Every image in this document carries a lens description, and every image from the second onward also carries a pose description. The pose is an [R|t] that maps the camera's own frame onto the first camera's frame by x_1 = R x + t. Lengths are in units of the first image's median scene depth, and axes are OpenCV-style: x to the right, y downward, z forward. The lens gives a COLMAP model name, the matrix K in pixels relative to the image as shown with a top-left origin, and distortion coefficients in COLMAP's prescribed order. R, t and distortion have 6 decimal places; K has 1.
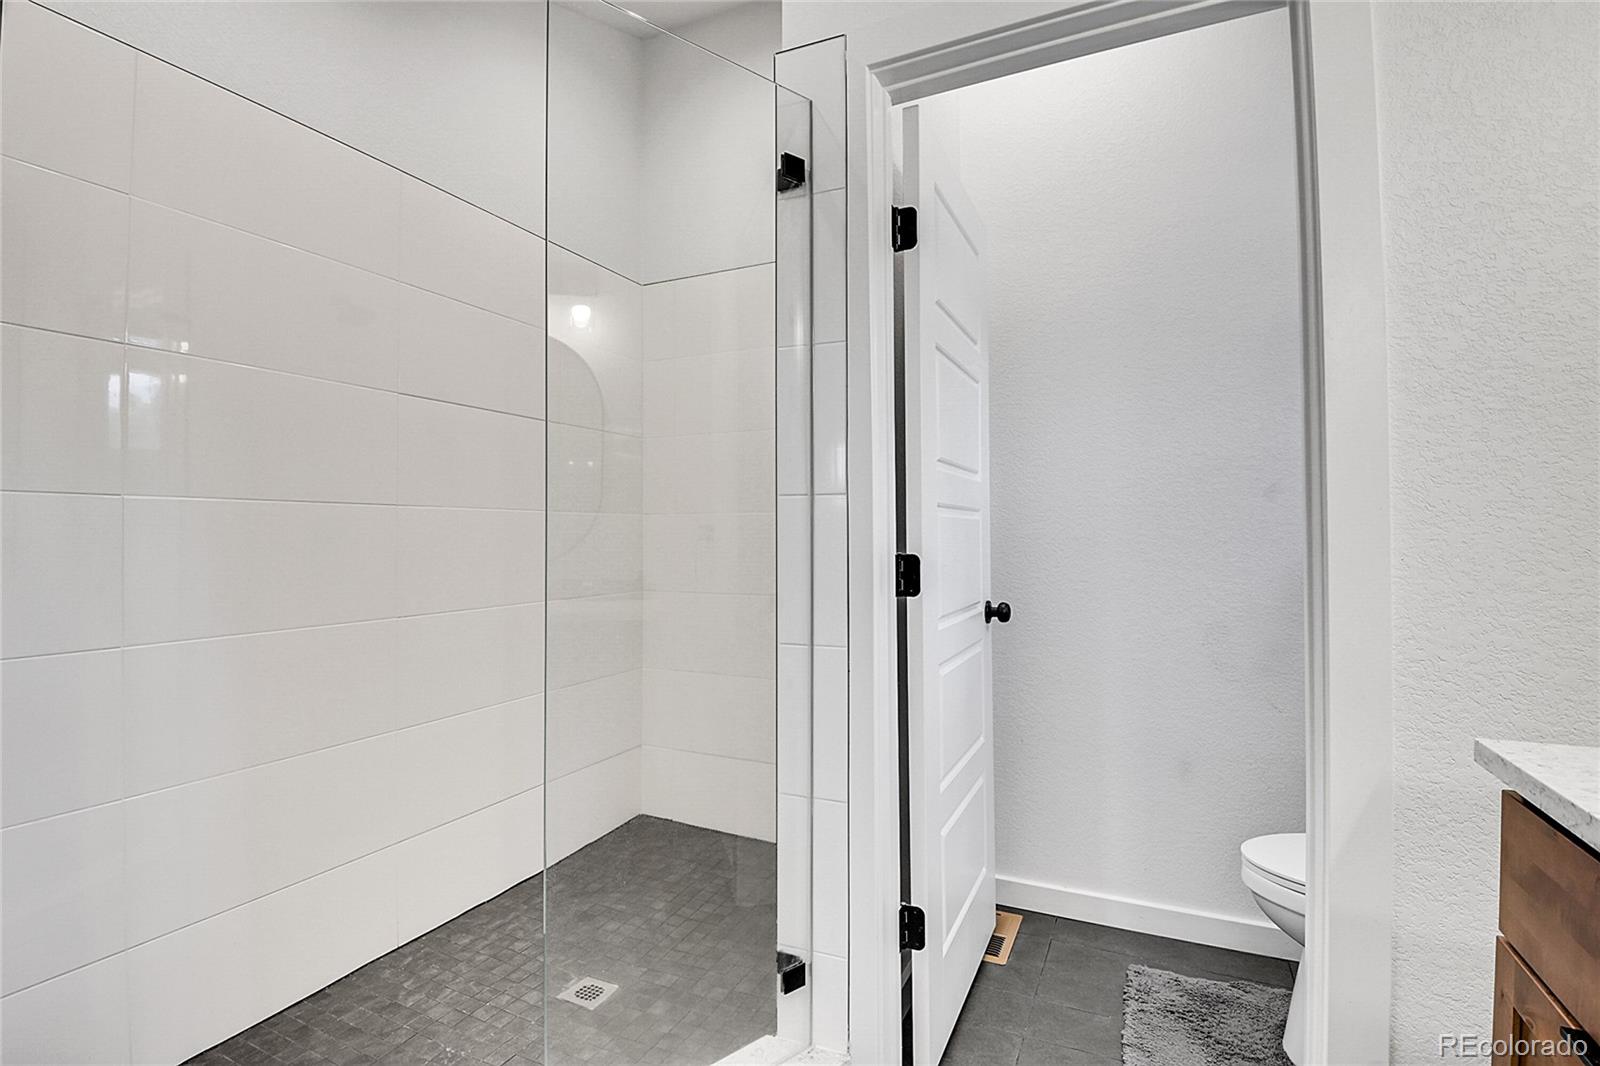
lens RADIAL K [[761.4, 0, 796.3], [0, 761.4, 528.0], [0, 0, 1]] dist [-0.001972, -0.015257]
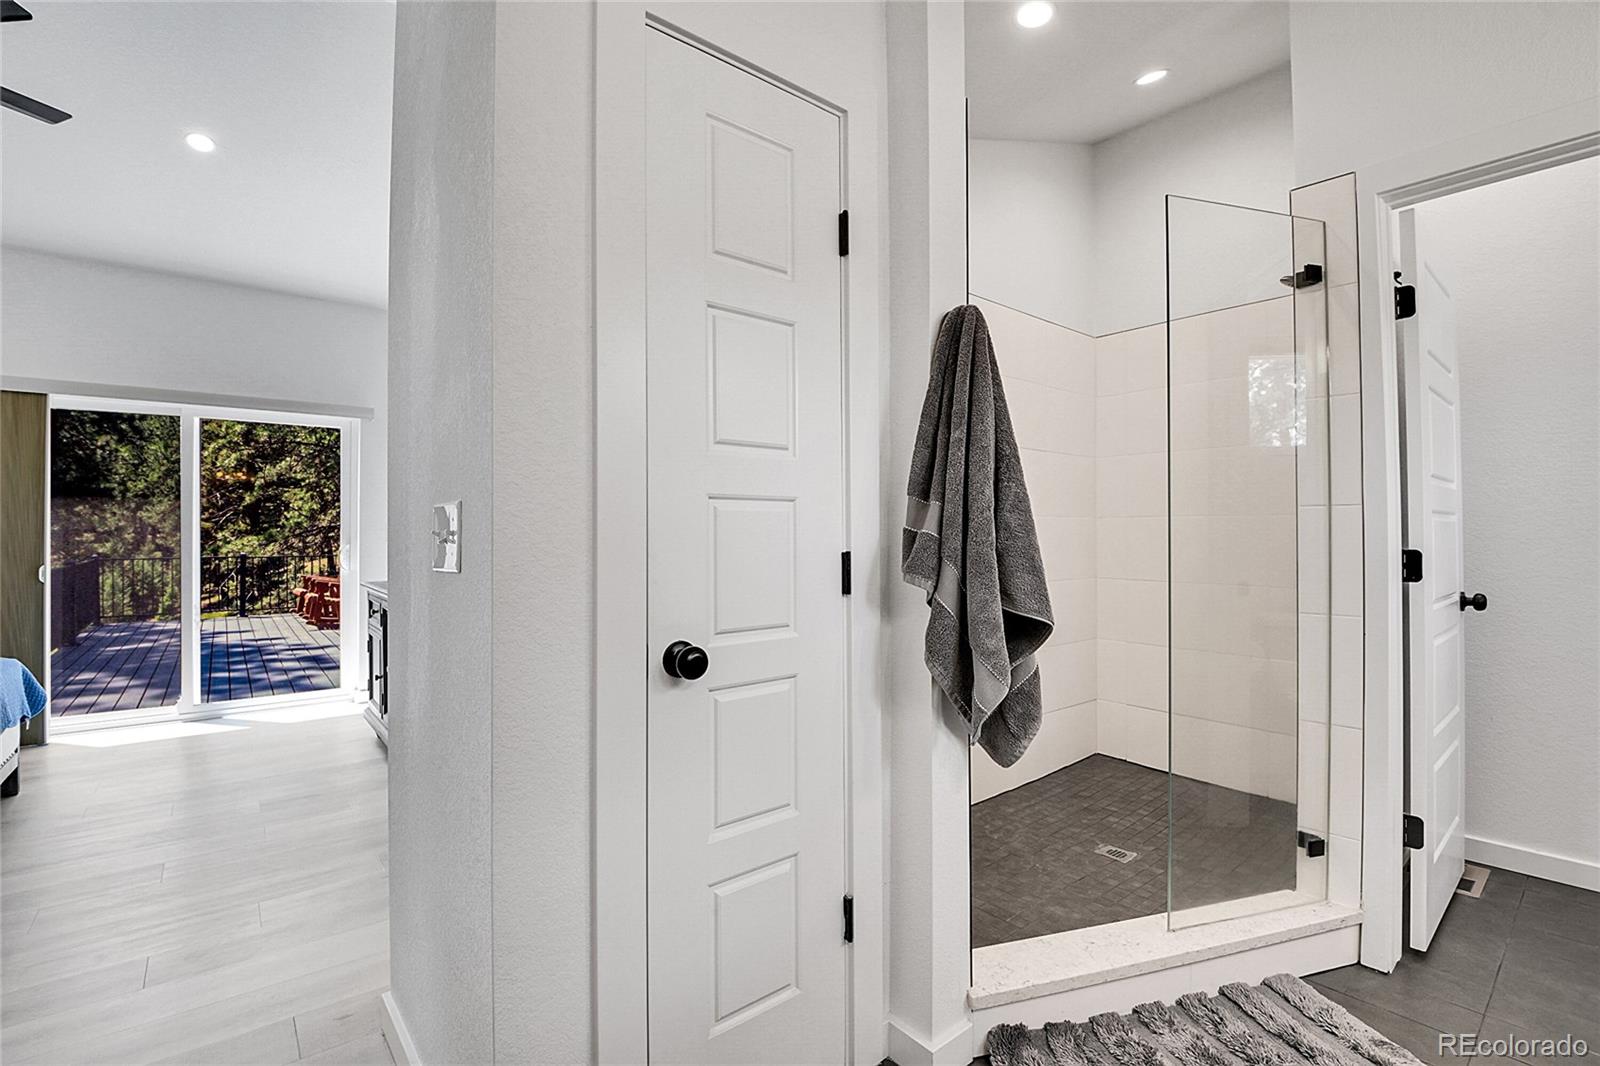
lens RADIAL K [[708.9, 0, 804.8], [0, 708.9, 528.1], [0, 0, 1]] dist [0.007734, -0.020821]
pose [[0.908954, -0.000486, -0.416895, -0.255280], [0.001726, 0.999995, 0.002596, -0.006864], [0.416892, -0.003079, 0.908951, -0.467958]]
